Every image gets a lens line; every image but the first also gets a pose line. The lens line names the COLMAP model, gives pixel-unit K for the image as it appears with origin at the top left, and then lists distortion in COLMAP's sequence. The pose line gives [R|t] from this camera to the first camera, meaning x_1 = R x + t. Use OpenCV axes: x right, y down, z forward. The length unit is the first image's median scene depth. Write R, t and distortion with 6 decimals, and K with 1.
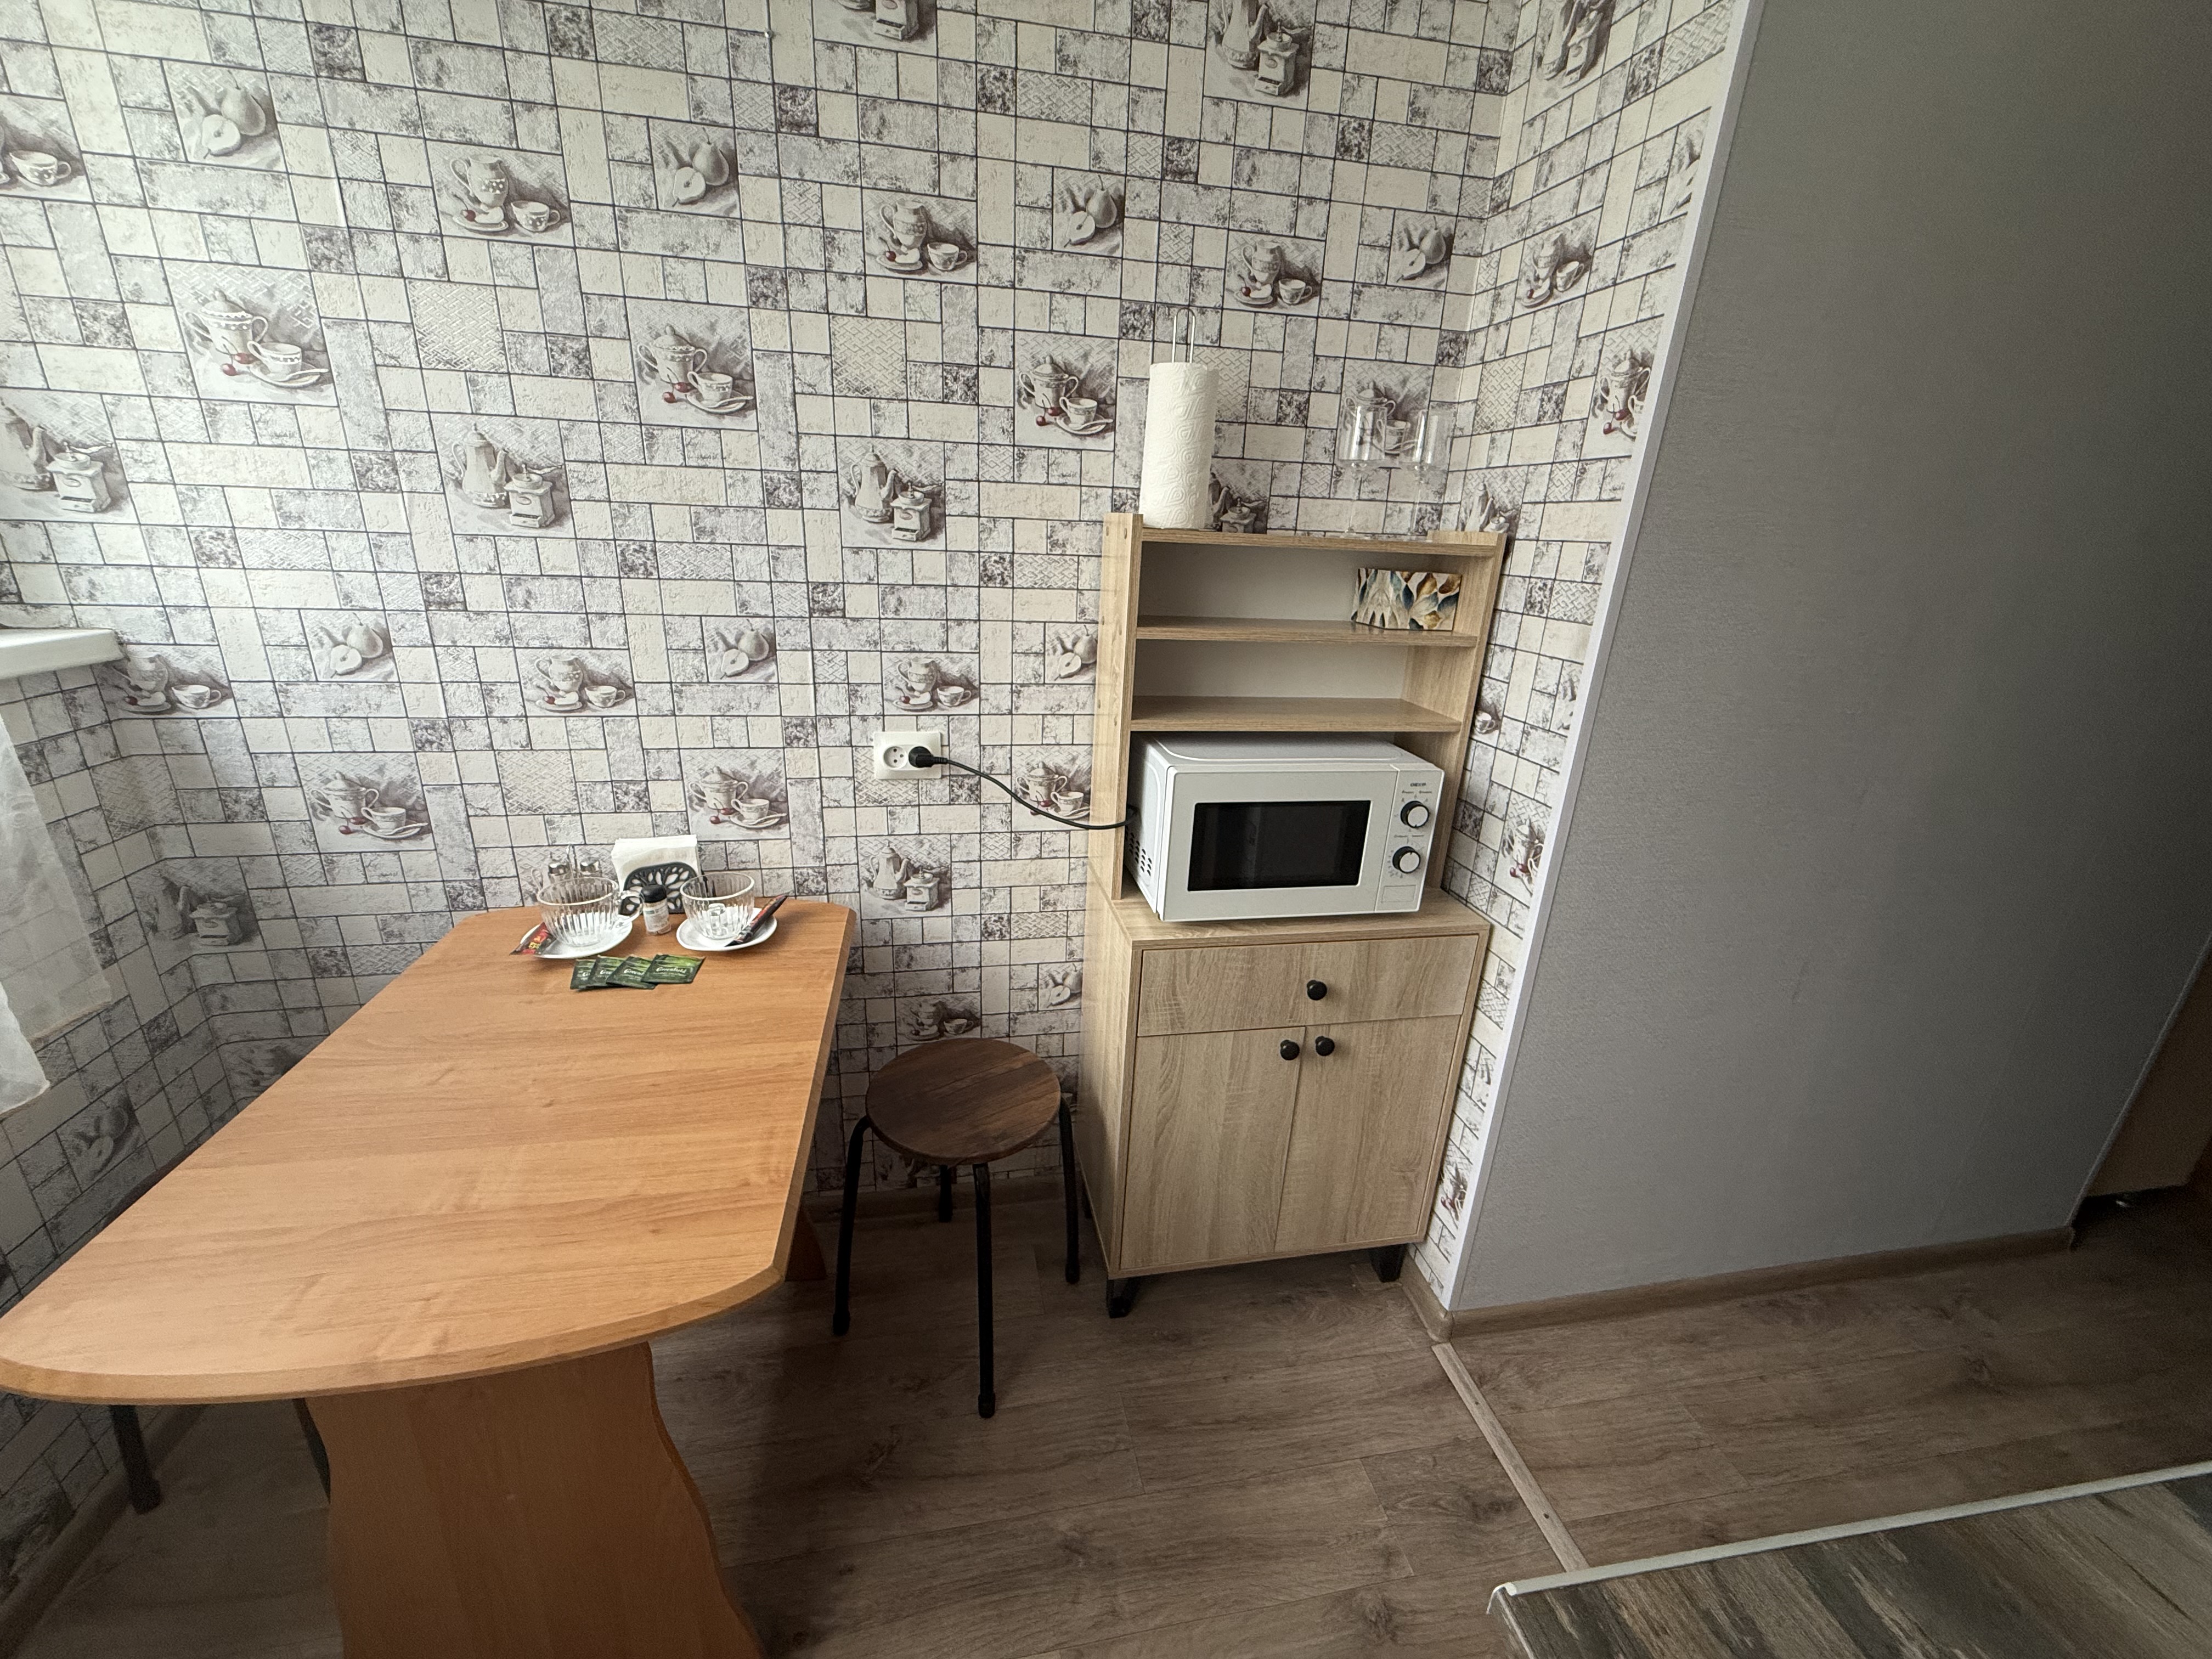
lens RADIAL K [[879.5, 0, 1098.1], [0, 879.5, 829.5], [0, 0, 1]] dist [0.001001, 0.000038]
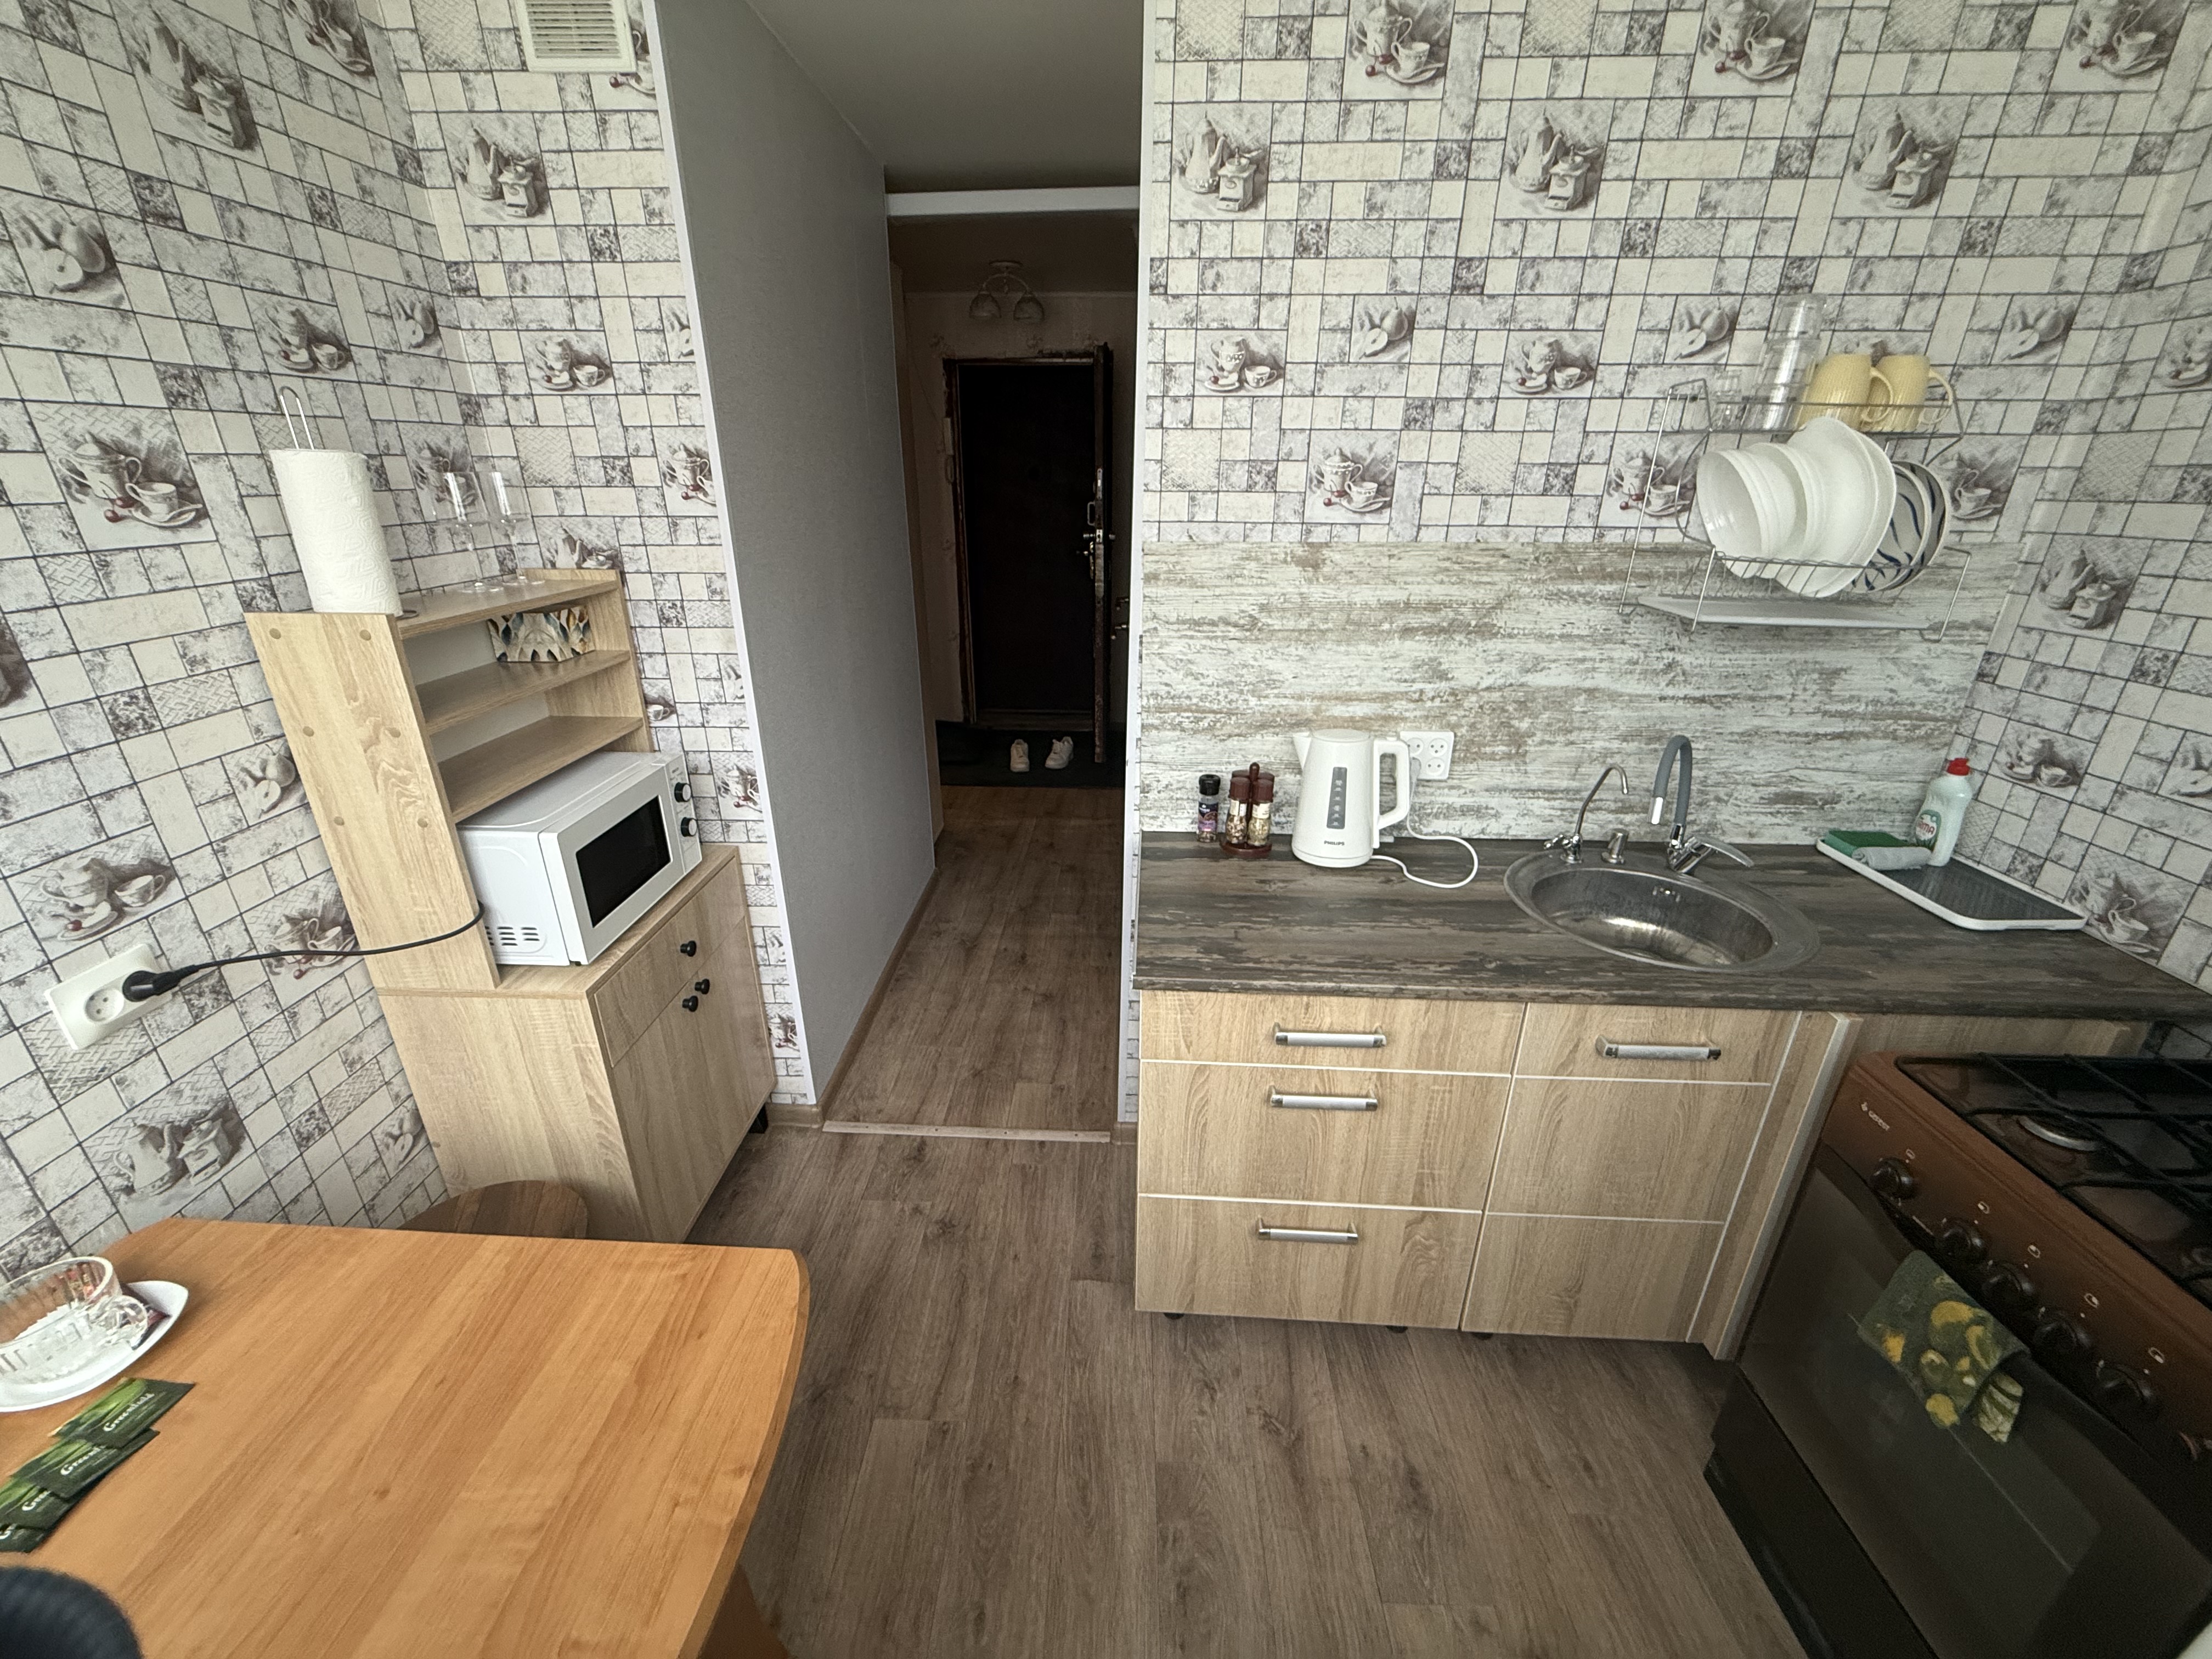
lens RADIAL K [[881.9, 0, 1096.9], [0, 881.9, 830.1], [0, 0, 1]] dist [0.000548, -0.000003]
pose [[0.228752, -0.411831, 0.882081, -0.658901], [0.327403, 0.885871, 0.328694, -0.190903], [-0.916777, 0.213606, 0.337480, 0.005540]]
